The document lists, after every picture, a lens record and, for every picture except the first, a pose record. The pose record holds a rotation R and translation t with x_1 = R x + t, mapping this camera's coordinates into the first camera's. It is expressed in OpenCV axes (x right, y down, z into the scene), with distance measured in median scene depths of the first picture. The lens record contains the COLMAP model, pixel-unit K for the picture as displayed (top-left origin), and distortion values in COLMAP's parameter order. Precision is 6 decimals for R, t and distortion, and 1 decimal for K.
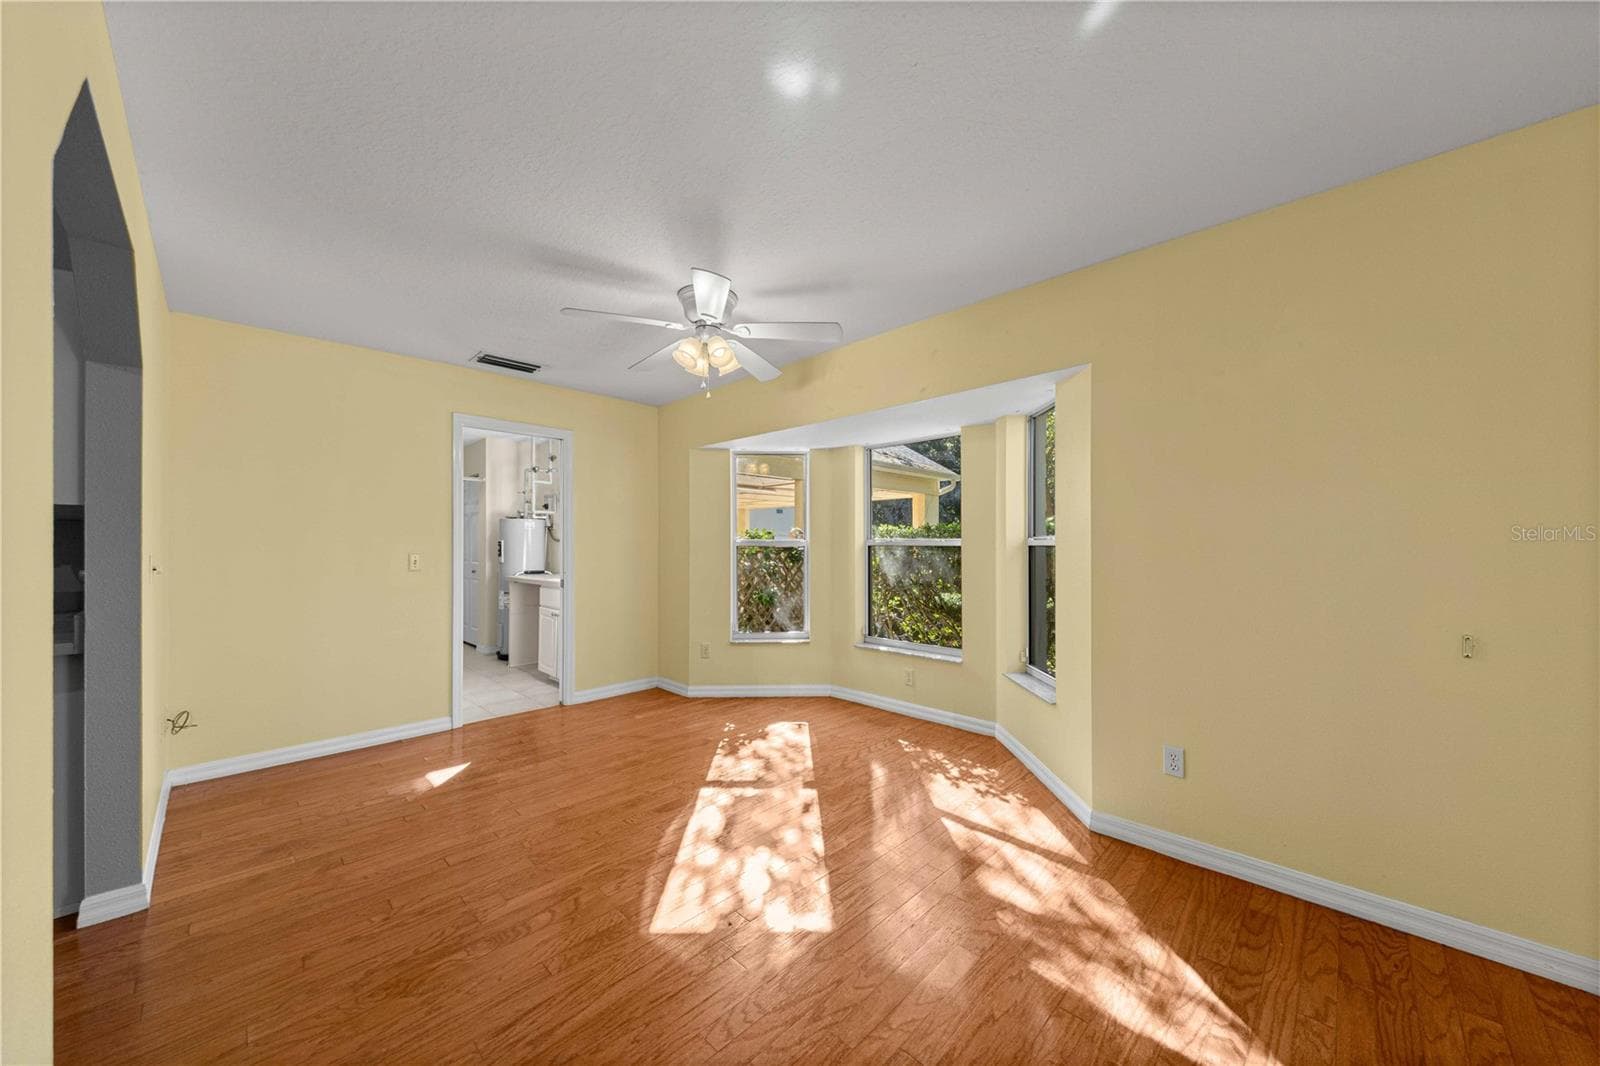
lens RADIAL K [[555.3, 0, 804.7], [0, 555.3, 538.4], [0, 0, 1]] dist [0.000696, -0.000009]
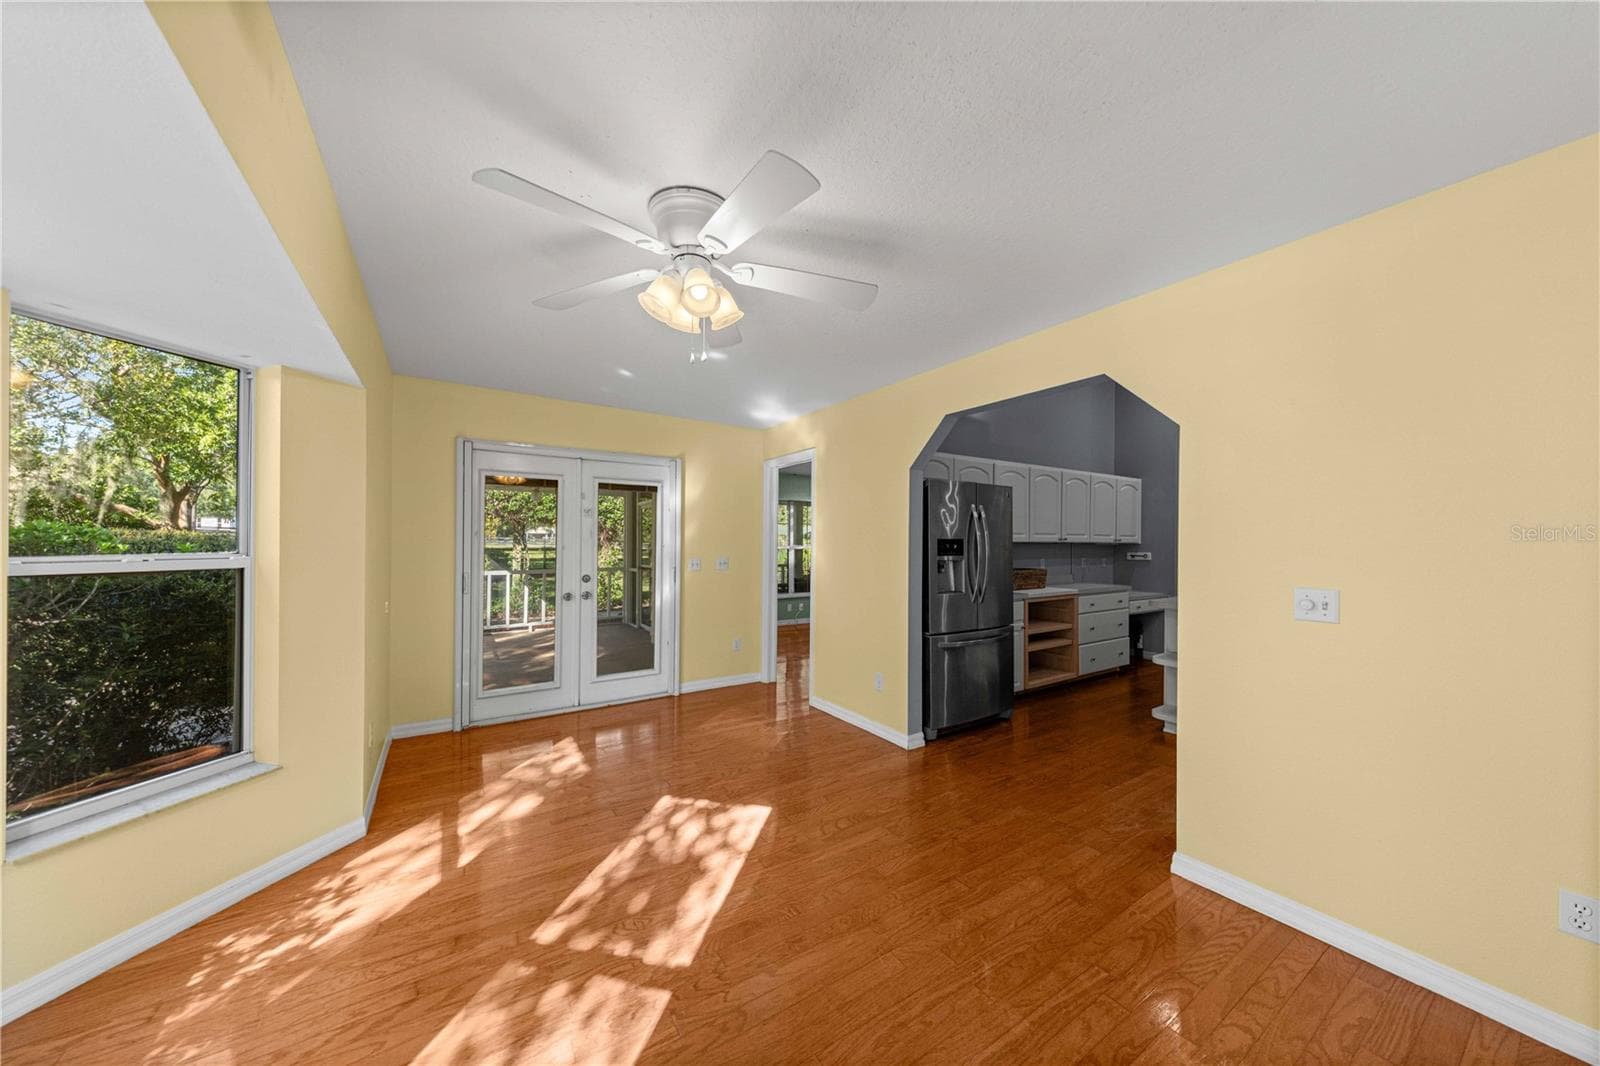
lens RADIAL K [[555.3, 0, 802.9], [0, 555.3, 543.8], [0, 0, 1]] dist [0.000696, -0.000009]
pose [[-0.975393, -0.003034, 0.220451, -0.477842], [-0.005486, 0.999930, -0.010509, -0.018082], [-0.220404, -0.011459, -0.975341, 1.691928]]
